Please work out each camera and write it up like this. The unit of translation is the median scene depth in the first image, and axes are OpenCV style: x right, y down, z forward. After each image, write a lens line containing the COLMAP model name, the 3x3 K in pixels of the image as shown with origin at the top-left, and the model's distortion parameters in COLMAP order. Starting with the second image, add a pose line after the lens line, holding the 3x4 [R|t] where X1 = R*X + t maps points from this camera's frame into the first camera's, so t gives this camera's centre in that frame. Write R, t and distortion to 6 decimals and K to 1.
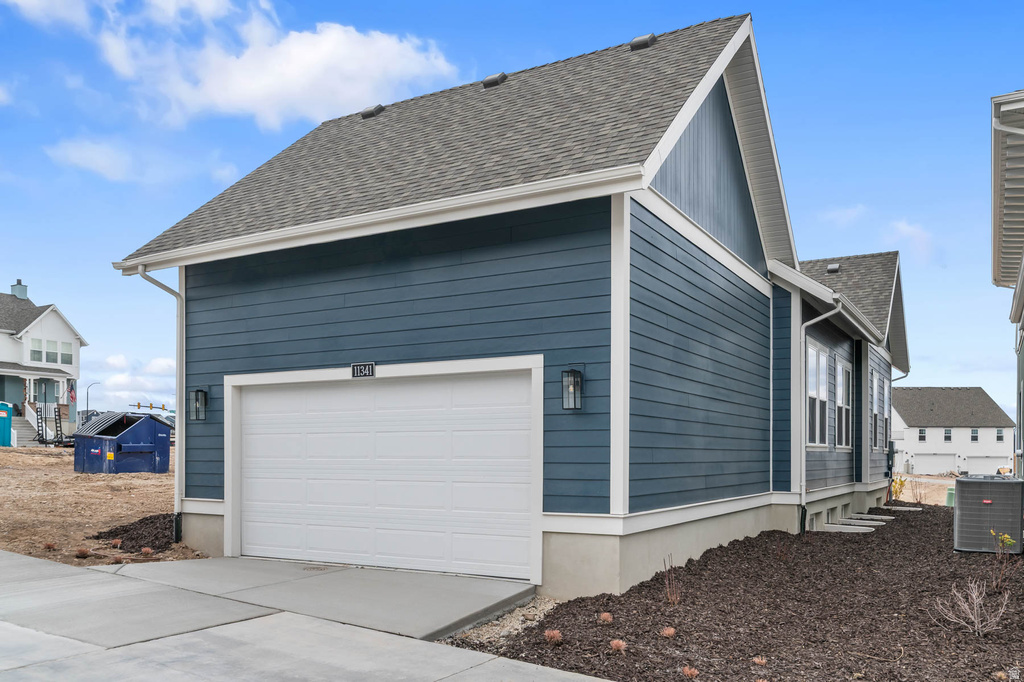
lens RADIAL K [[817.4, 0, 513.3], [0, 817.4, 349.9], [0, 0, 1]] dist [0.007294, 0.002534]
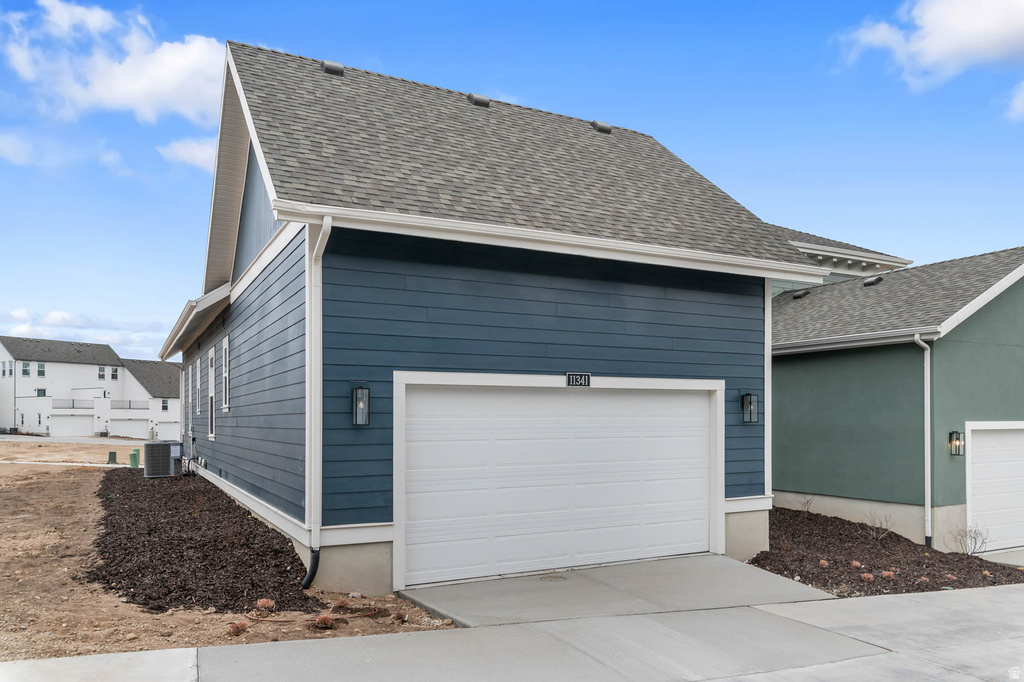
lens RADIAL K [[737.6, 0, 512.1], [0, 737.6, 331.2], [0, 0, 1]] dist [0.008046, -0.000020]
pose [[0.534884, 0.095425, 0.839520, -1.028461], [-0.103498, 0.993519, -0.046988, 0.016311], [-0.838563, -0.061756, 0.541294, 0.562610]]
